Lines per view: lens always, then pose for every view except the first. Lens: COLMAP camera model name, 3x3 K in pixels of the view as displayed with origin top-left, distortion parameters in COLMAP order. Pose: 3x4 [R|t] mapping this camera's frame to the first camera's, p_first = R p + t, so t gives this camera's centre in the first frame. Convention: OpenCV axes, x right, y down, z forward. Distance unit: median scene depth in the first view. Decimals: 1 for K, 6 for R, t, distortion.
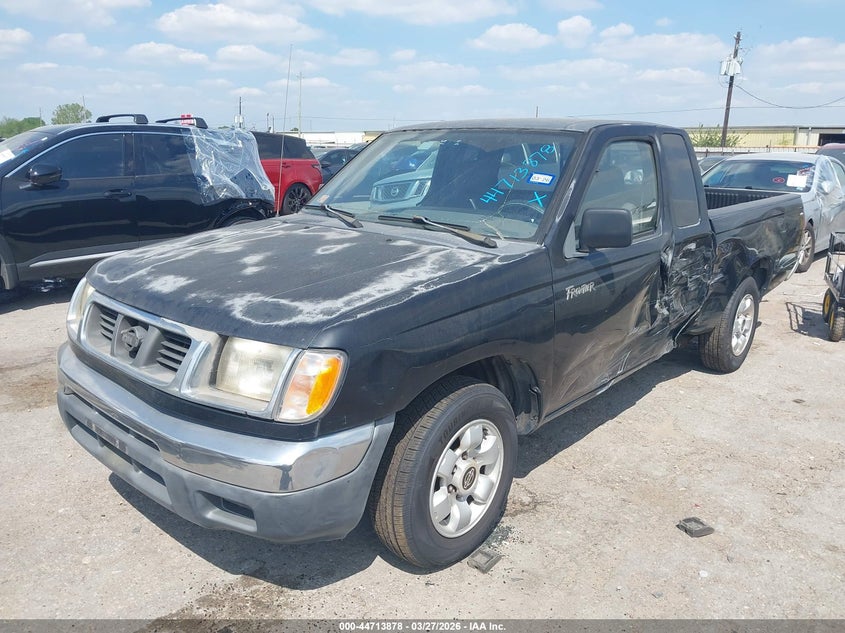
lens RADIAL K [[672.7, 0, 422.5], [0, 672.7, 316.5], [0, 0, 1]] dist [0.003814, -0.003120]
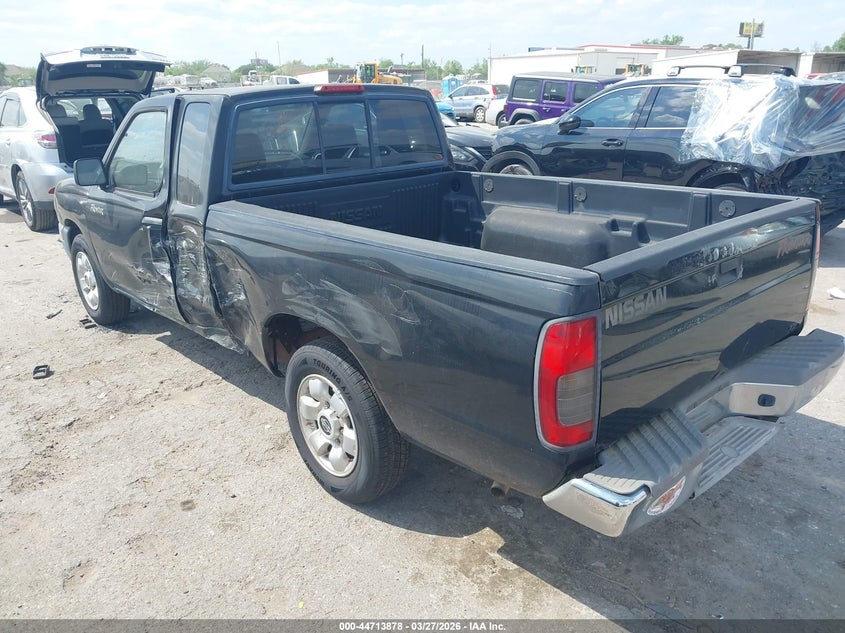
lens RADIAL K [[672.7, 0, 422.5], [0, 672.7, 316.5], [0, 0, 1]] dist [0.003814, -0.003120]
pose [[-0.116294, 0.306901, -0.944610, 1.684982], [-0.217498, 0.920110, 0.325718, -0.488698], [0.969108, 0.243330, -0.040252, 1.830321]]
